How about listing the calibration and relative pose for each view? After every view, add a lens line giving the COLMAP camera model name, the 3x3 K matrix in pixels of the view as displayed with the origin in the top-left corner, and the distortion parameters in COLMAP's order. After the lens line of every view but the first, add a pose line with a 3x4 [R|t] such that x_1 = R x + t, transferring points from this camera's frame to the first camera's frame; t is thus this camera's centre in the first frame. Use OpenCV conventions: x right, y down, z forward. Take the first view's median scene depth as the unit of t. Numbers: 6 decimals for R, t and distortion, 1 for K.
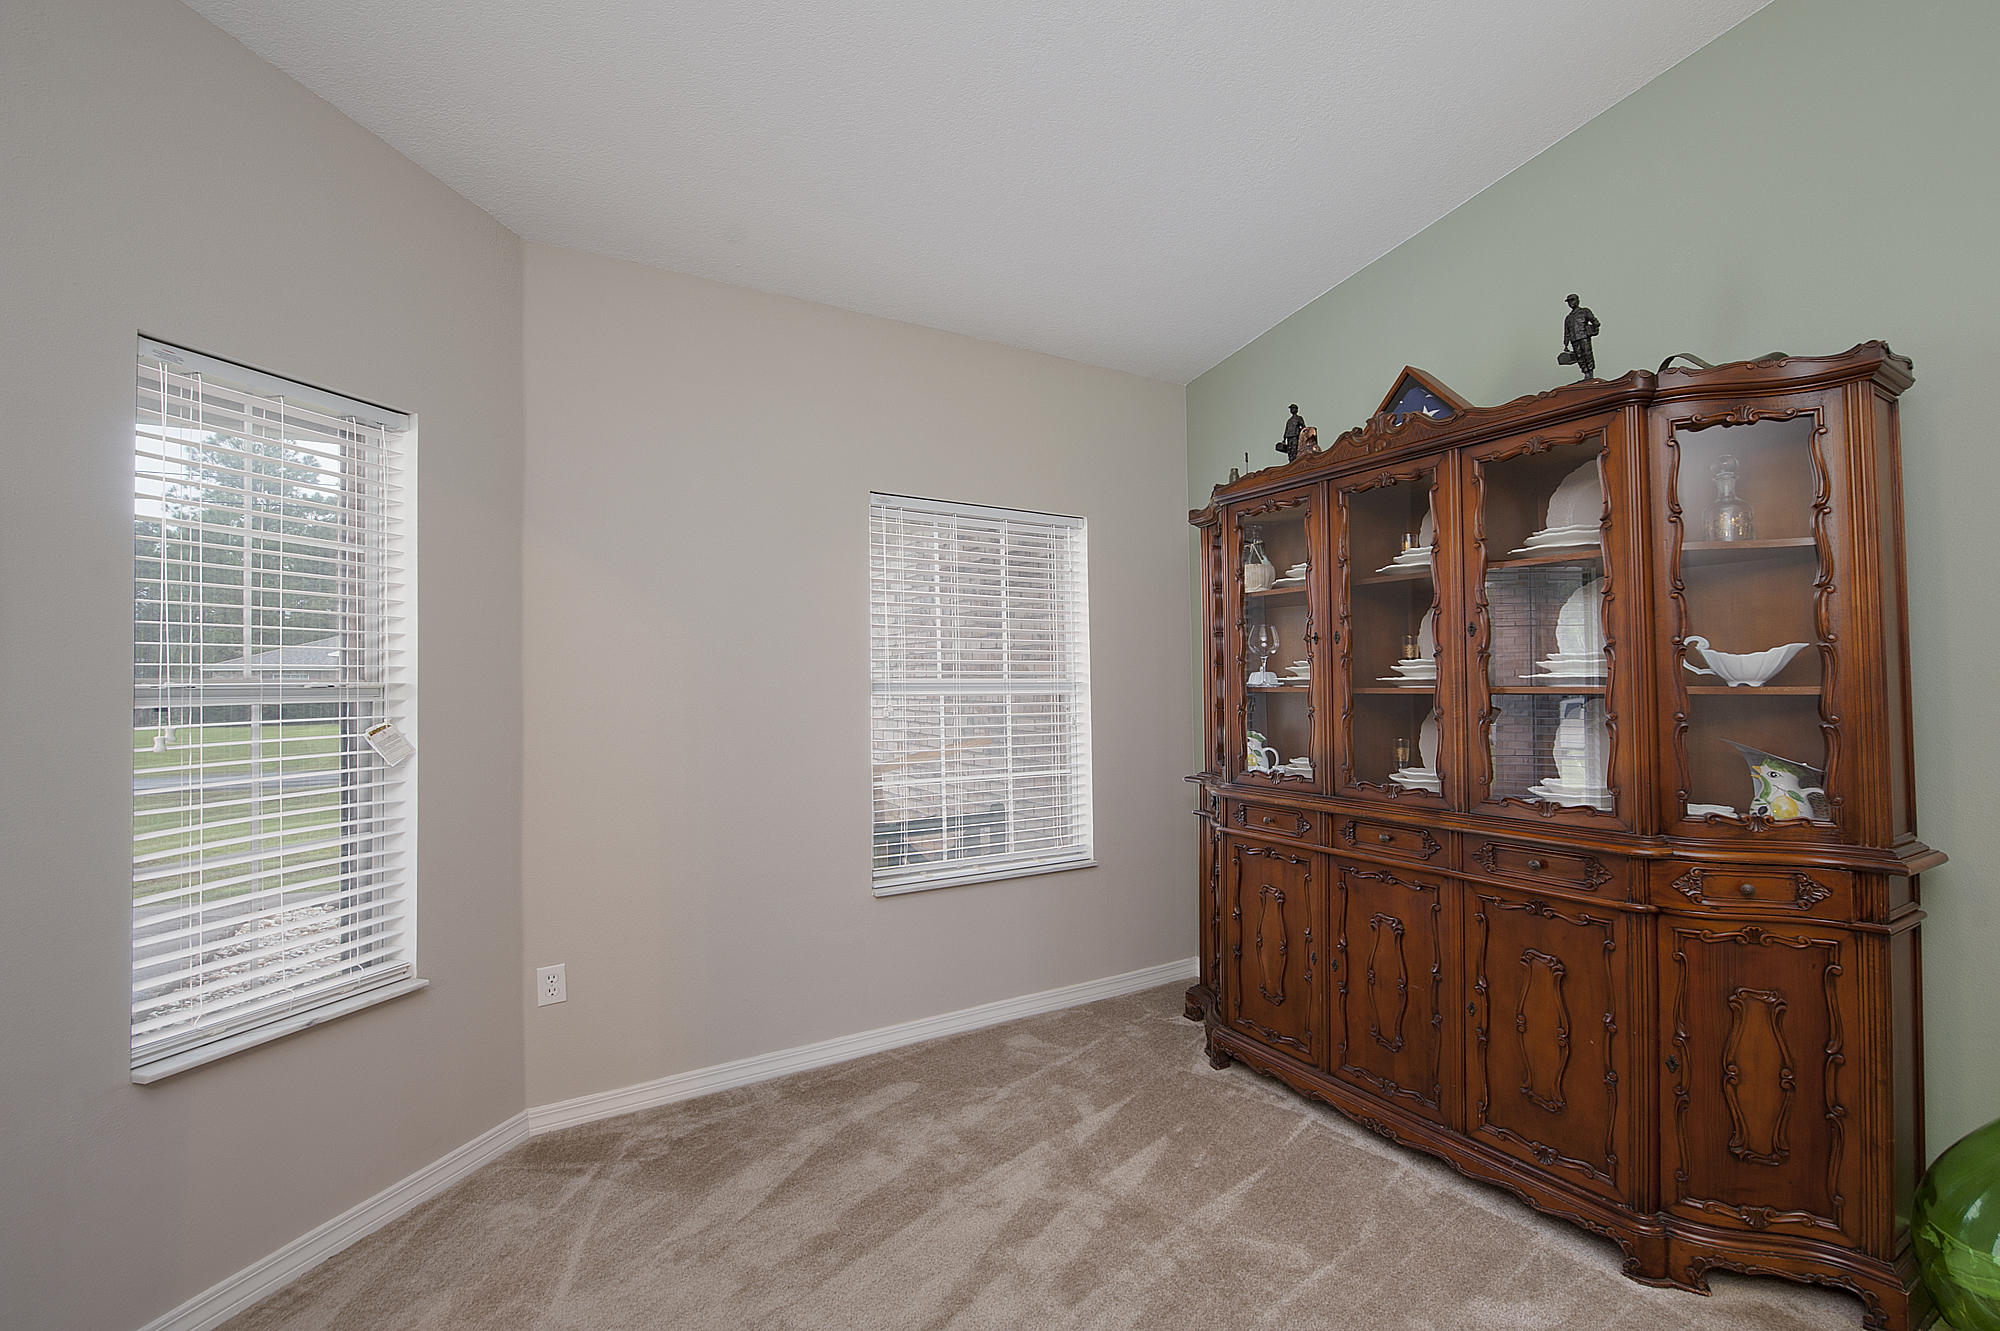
lens RADIAL K [[900.3, 0, 1086.9], [0, 900.3, 625.4], [0, 0, 1]] dist [0.001055, -0.008373]
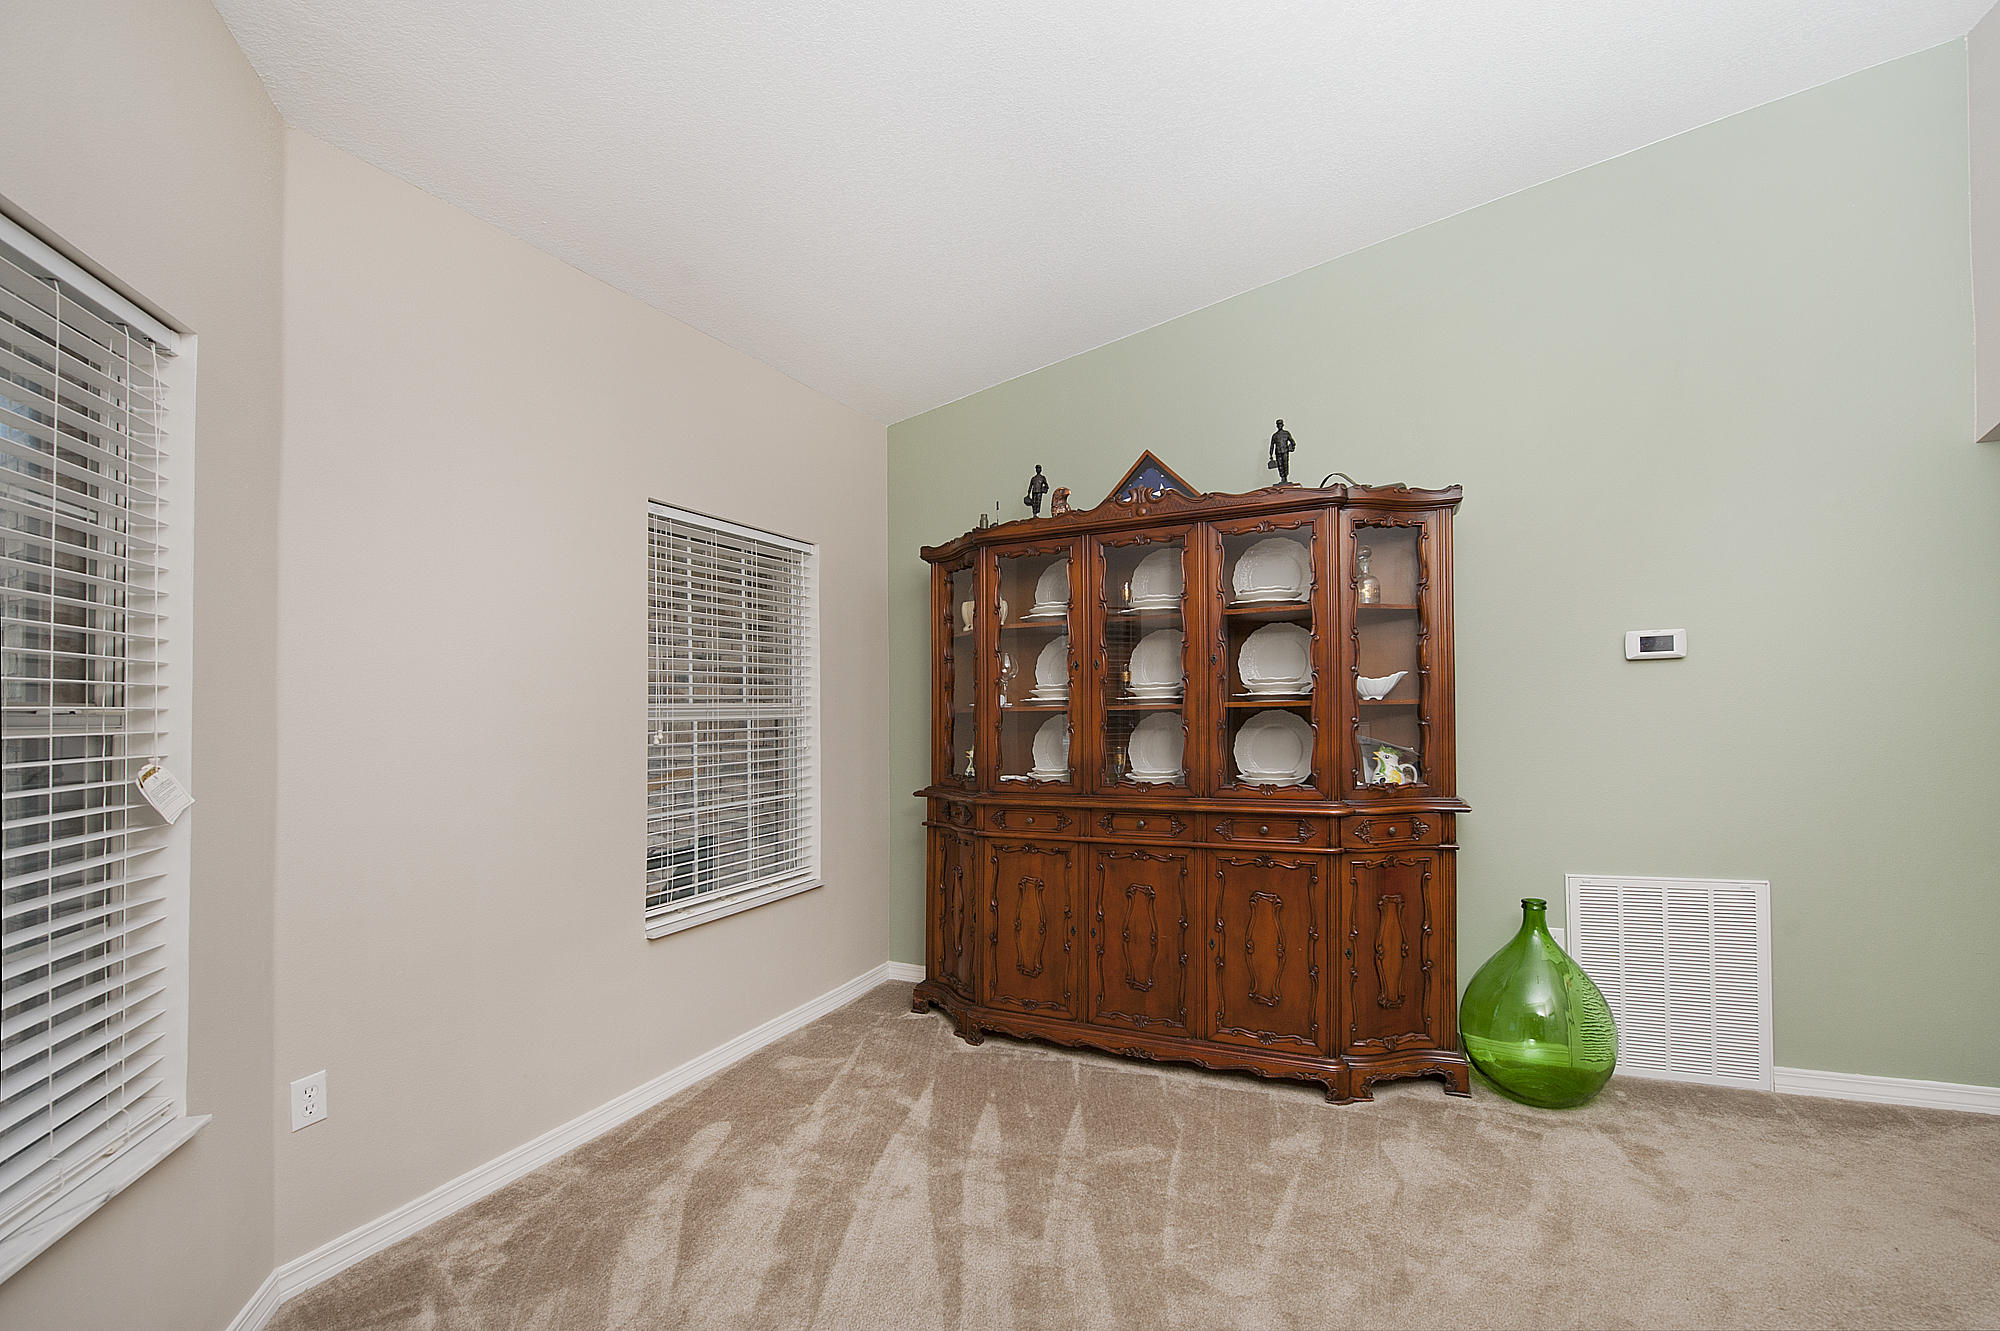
lens RADIAL K [[891.4, 0, 1000.0], [0, 891.4, 665.5], [0, 0, 1]] dist [-0.001266, -0.008258]
pose [[0.849018, 0.013525, 0.528191, -0.523284], [-0.017852, 0.999836, 0.003093, 0.014964], [-0.528063, -0.012055, 0.849120, 0.049725]]
